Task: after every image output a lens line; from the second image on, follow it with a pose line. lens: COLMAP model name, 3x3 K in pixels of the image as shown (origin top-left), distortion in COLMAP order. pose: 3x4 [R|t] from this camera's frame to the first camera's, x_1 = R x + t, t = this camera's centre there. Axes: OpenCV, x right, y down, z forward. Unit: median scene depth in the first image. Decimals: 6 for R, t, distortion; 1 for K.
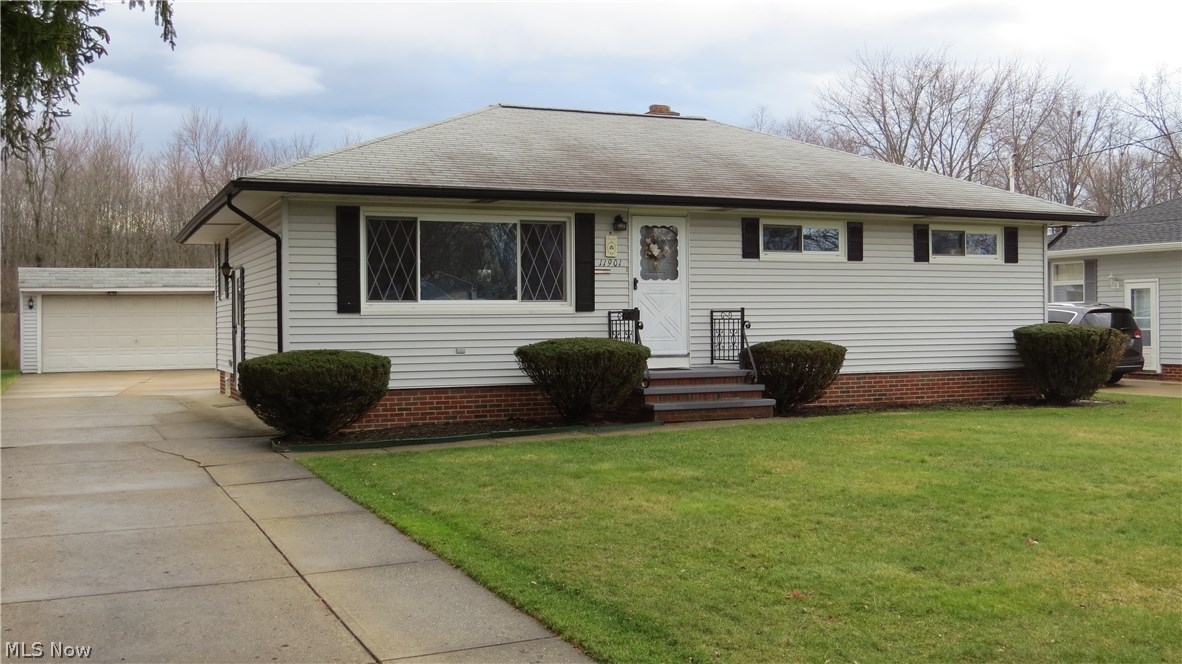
lens RADIAL K [[1167.7, 0, 593.6], [0, 1167.7, 332.2], [0, 0, 1]] dist [-0.033810, 0.000000]
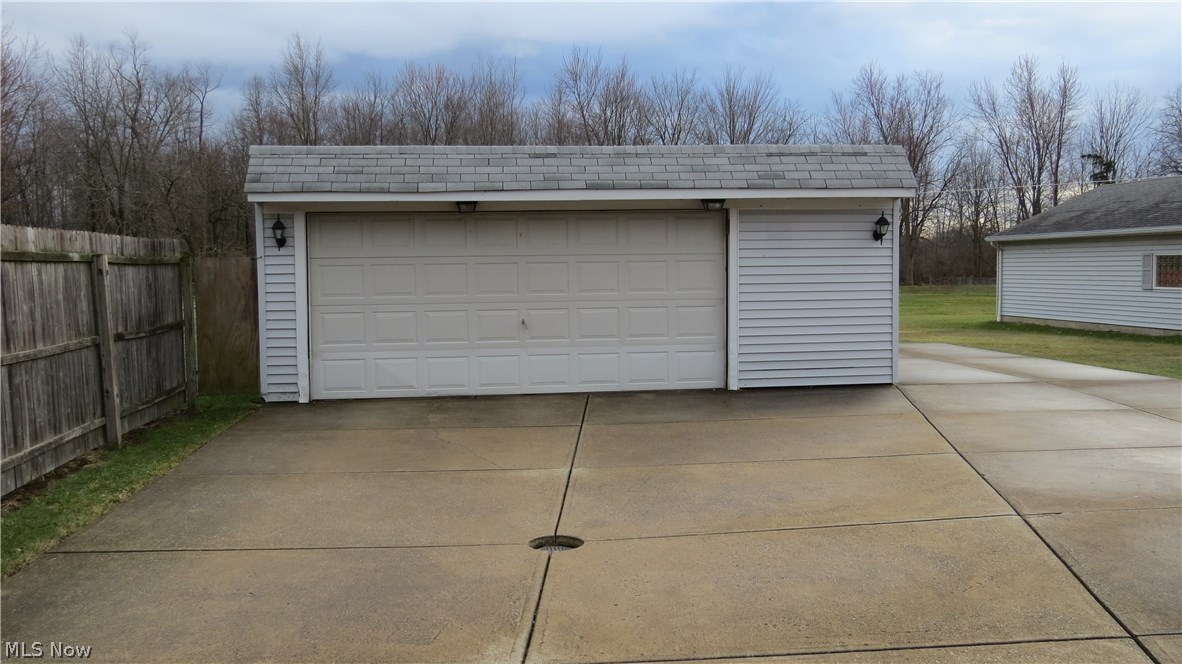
lens RADIAL K [[971.0, 0, 592.8], [0, 971.0, 334.8], [0, 0, 1]] dist [-0.003653, 0.003261]
pose [[0.955011, 0.018505, -0.295993, -0.496700], [0.000330, 0.997984, 0.063459, -0.019143], [0.296570, -0.060701, 0.953080, 1.256427]]
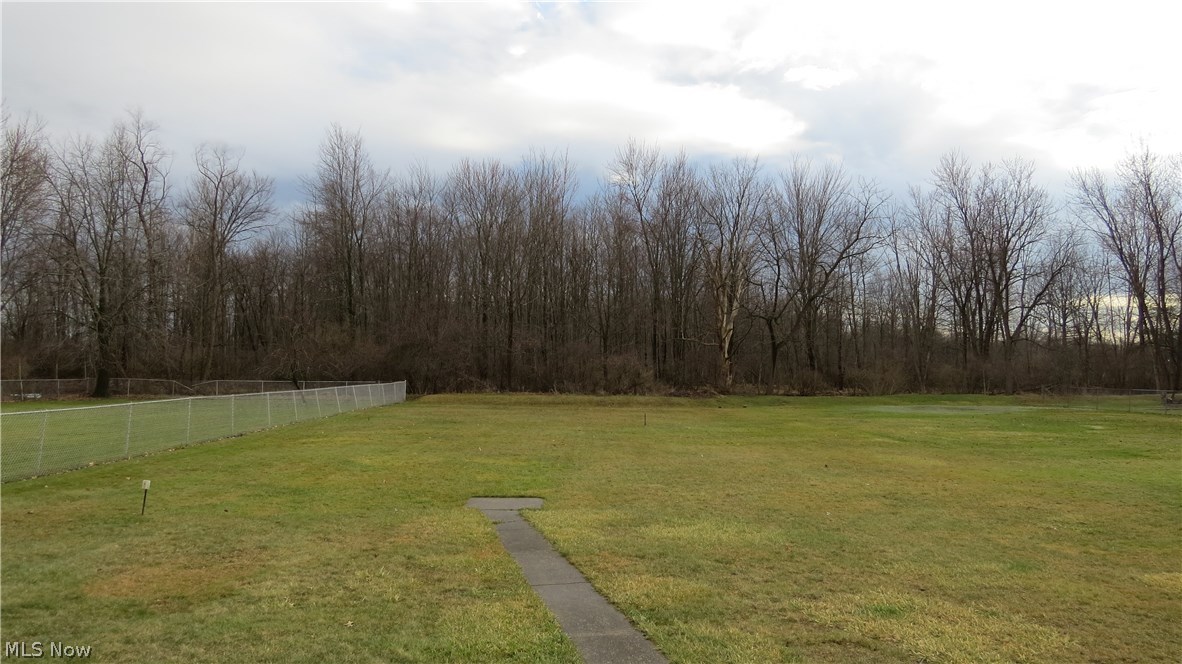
lens RADIAL K [[852.3, 0, 587.4], [0, 852.3, 333.2], [0, 0, 1]] dist [-0.013363, -0.002677]
pose [[0.915992, -0.007944, -0.401117, -0.617892], [-0.012274, 0.998781, -0.047811, -0.021033], [0.401008, 0.048718, 0.914778, 2.230392]]
